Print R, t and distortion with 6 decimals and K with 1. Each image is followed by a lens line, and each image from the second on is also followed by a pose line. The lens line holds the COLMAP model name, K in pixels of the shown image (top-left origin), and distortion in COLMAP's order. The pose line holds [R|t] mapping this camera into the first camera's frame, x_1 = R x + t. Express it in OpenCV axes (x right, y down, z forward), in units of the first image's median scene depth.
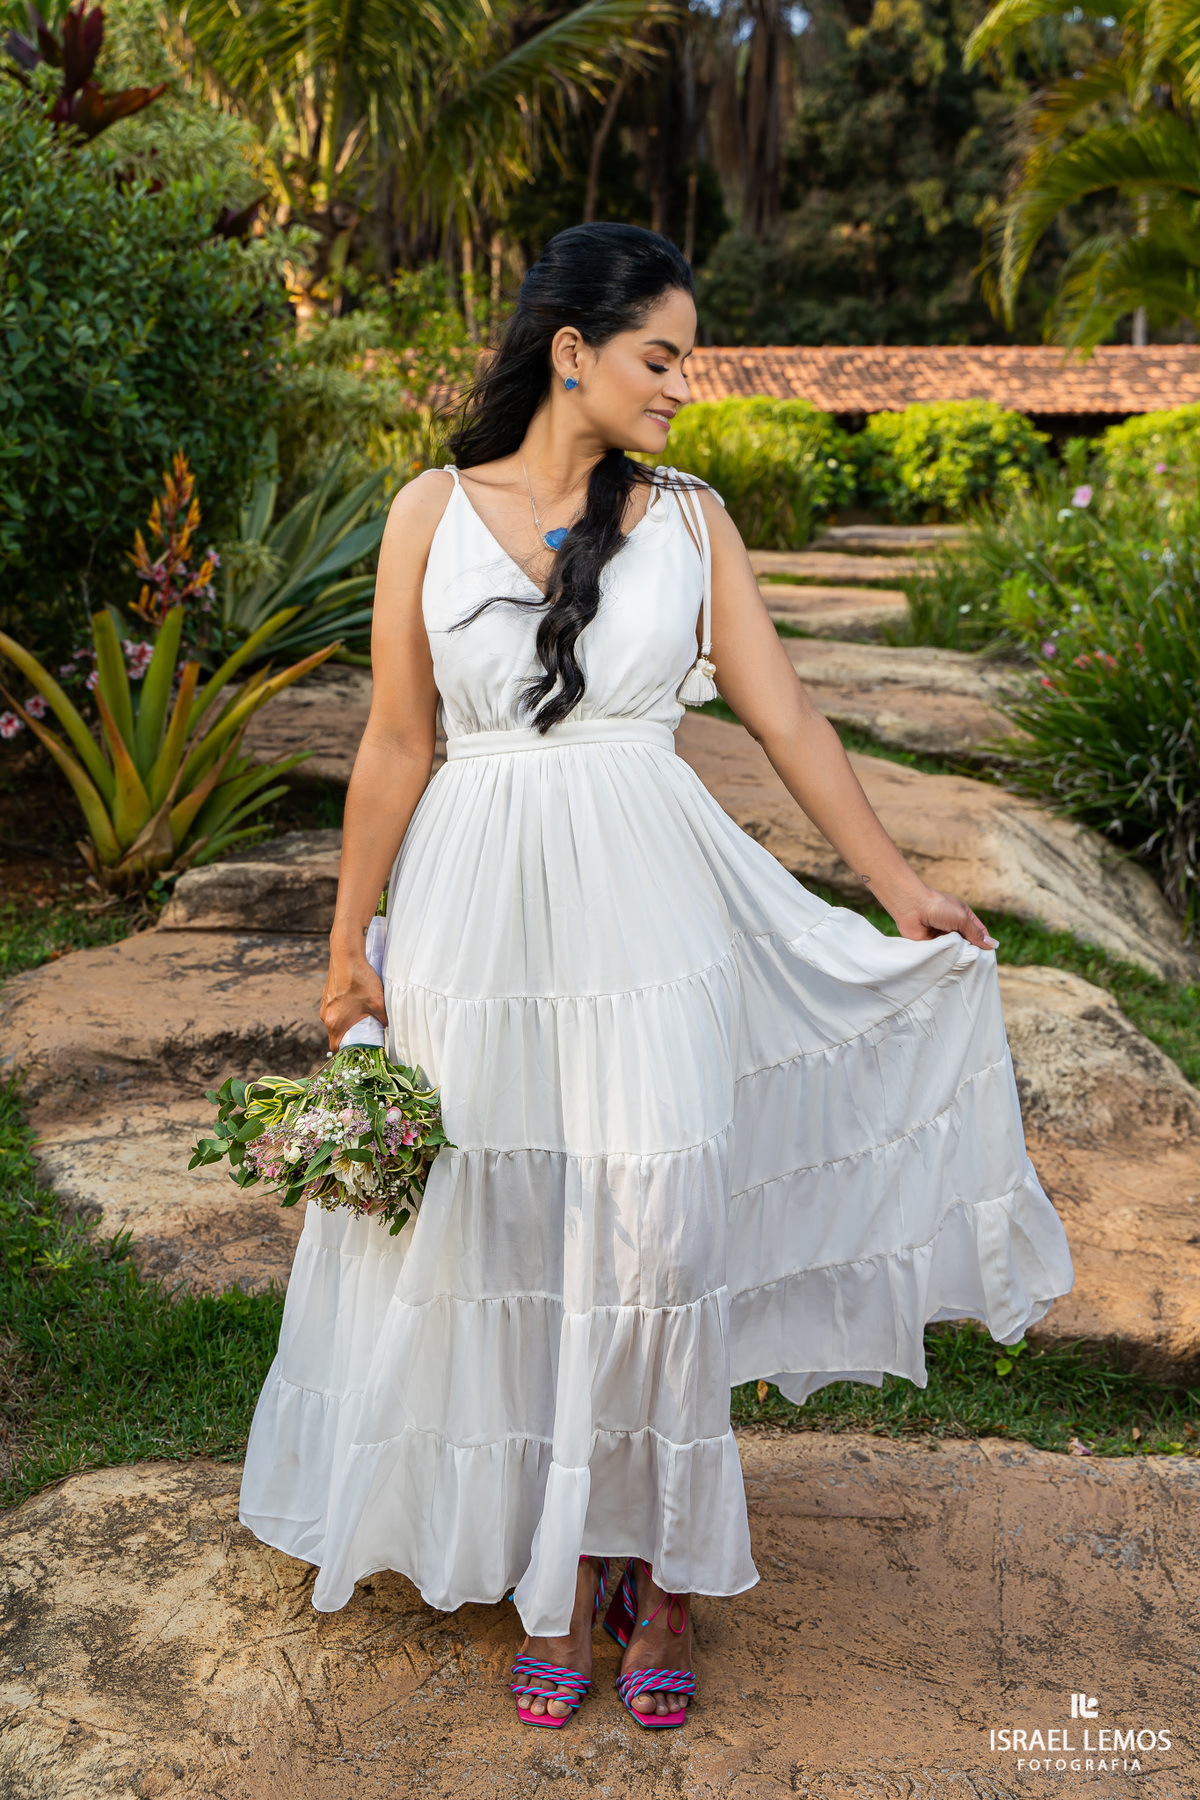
lens RADIAL K [[2058.2, 0, 600.0], [0, 2058.2, 900.0], [0, 0, 1]] dist [-0.010440, 0.155204]
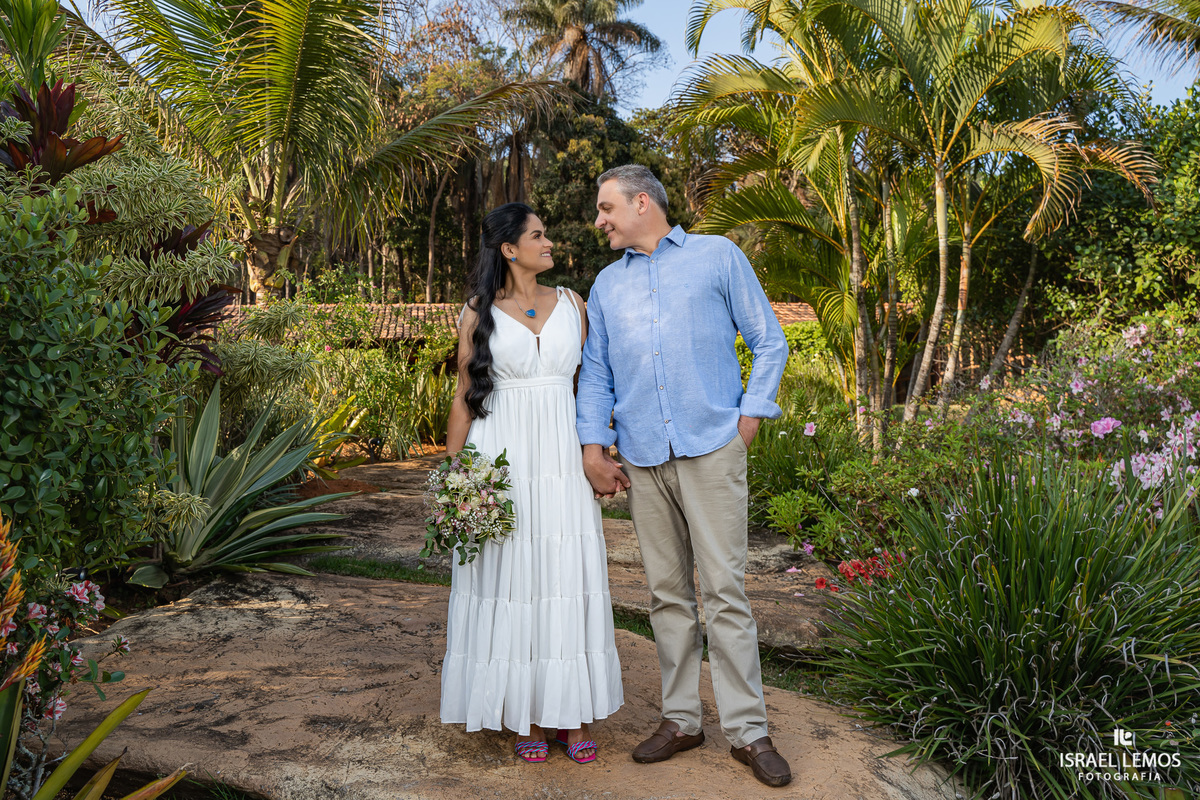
lens RADIAL K [[988.4, 0, 616.4], [0, 988.4, 406.5], [0, 0, 1]] dist [-0.103923, 0.041028]
pose [[0.983443, -0.019650, 0.180151, -0.030792], [0.046399, 0.988271, -0.145493, -0.187246], [-0.175179, 0.151442, 0.972819, 0.566659]]
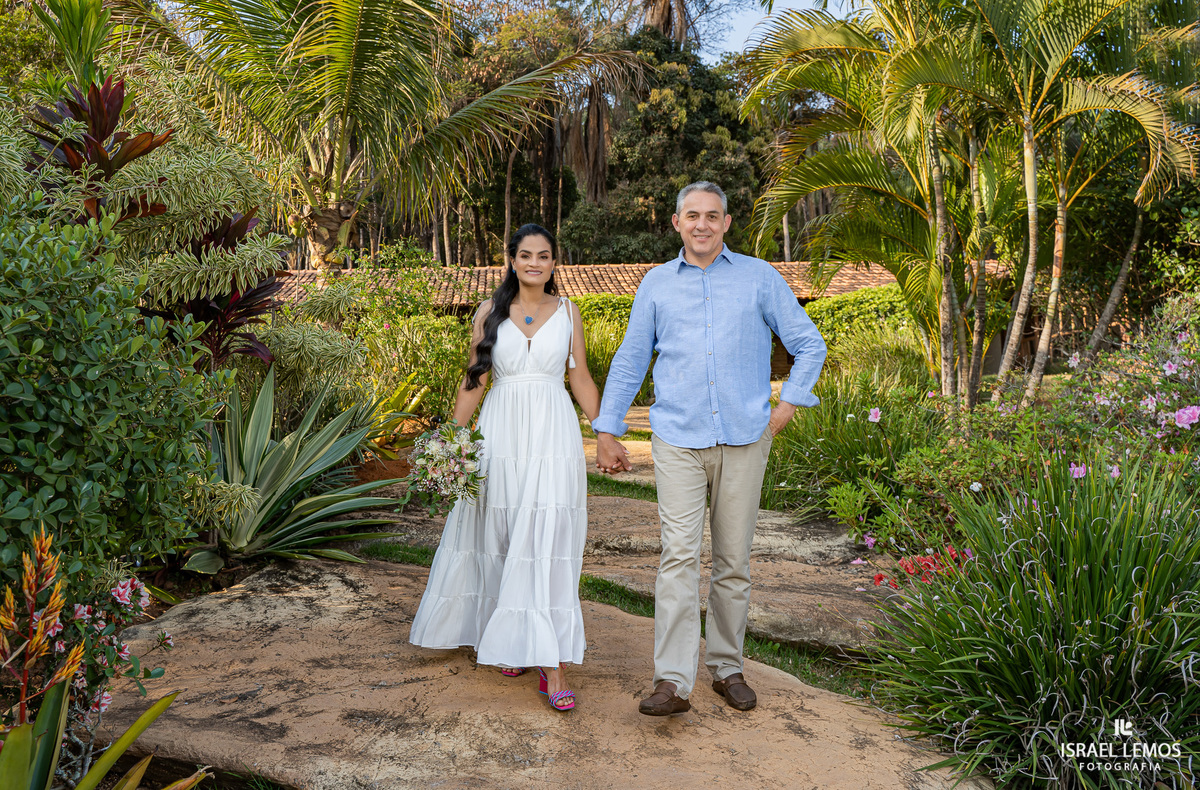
lens RADIAL K [[1044.2, 0, 594.0], [0, 1044.2, 372.2], [0, 0, 1]] dist [-0.086189, 0.006510]
pose [[0.997034, -0.022440, 0.073612, 0.000278], [0.032992, 0.988819, -0.145425, -0.205872], [-0.069525, 0.147422, 0.986627, 0.528003]]
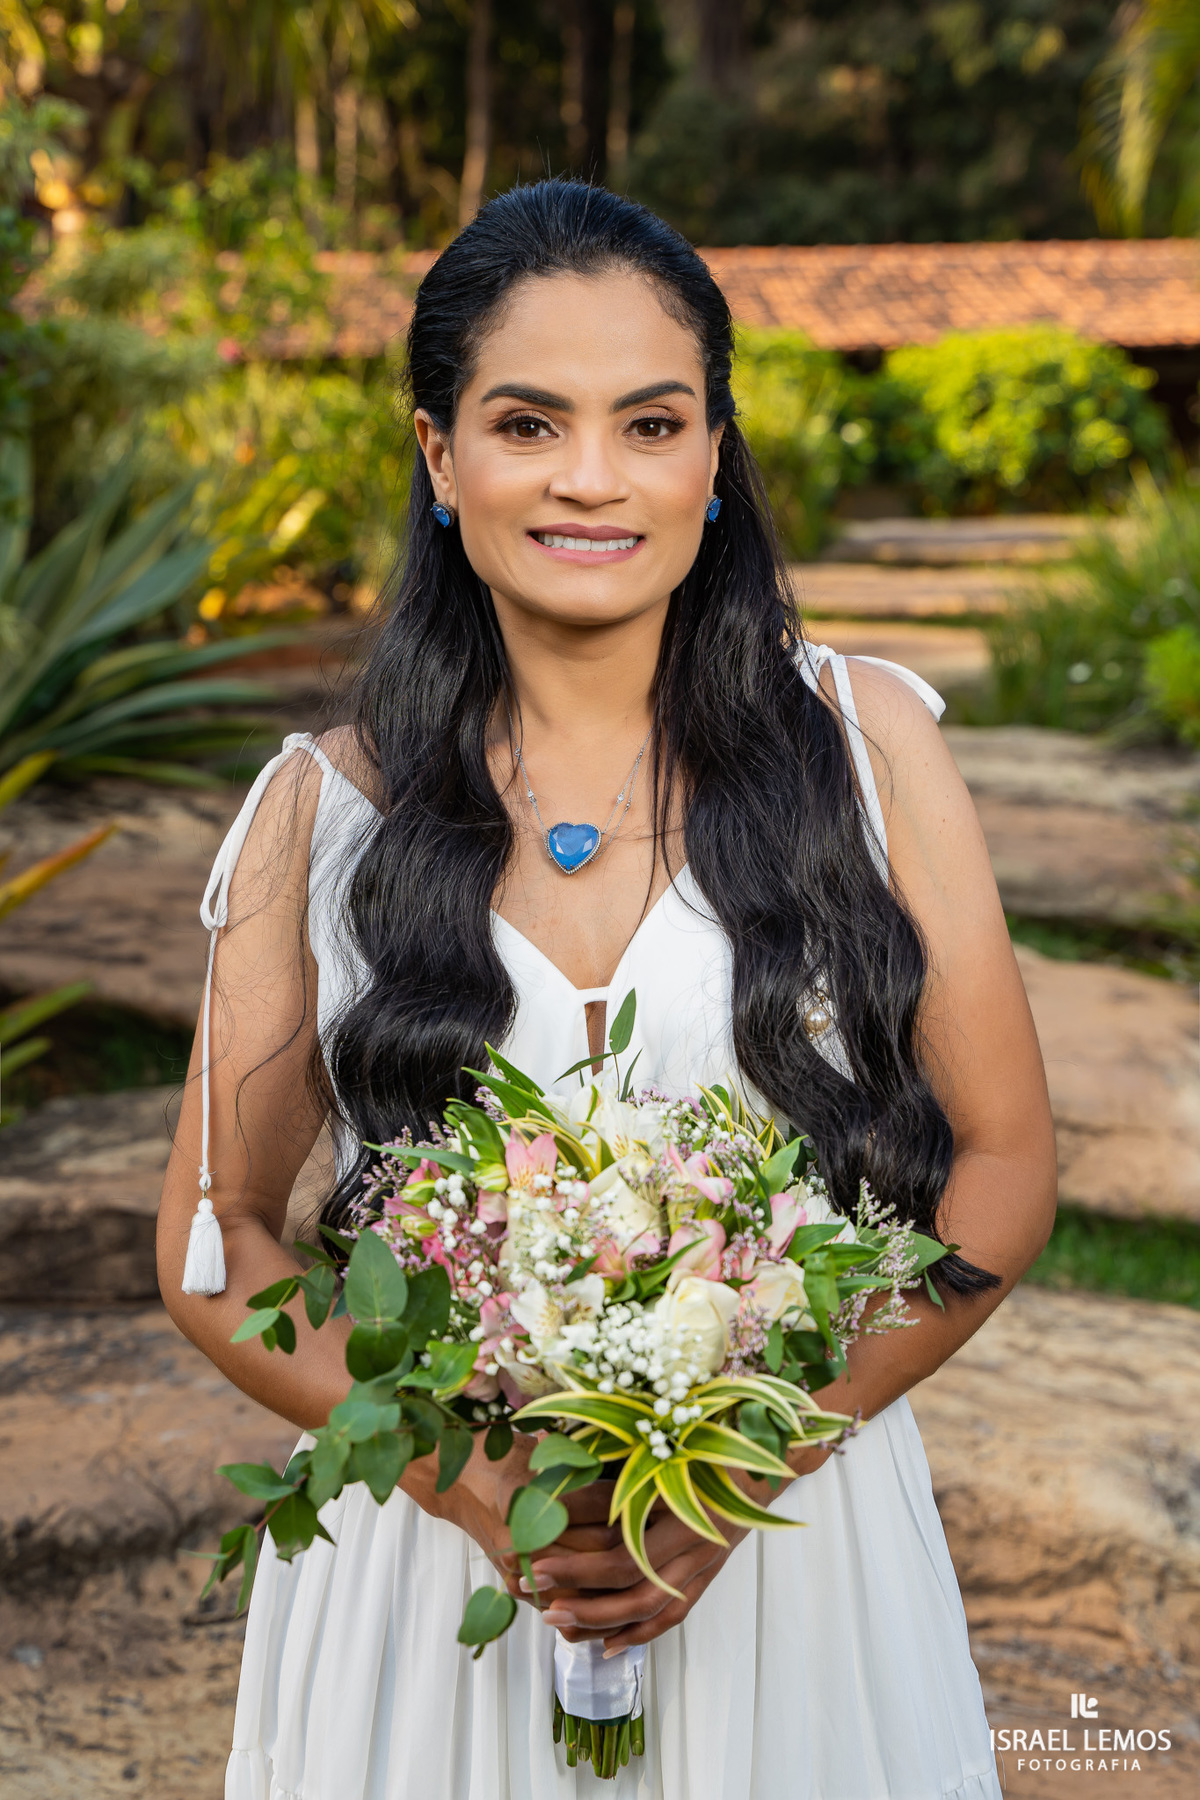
lens RADIAL K [[2879.6, 0, 600.0], [0, 2879.6, 900.0], [0, 0, 1]] dist [-0.000313, 1.317443]
pose [[0.999307, -0.016266, 0.033486, -0.016157], [0.017531, 0.999130, -0.037839, -0.062877], [-0.032841, 0.038400, 0.998723, 0.143548]]
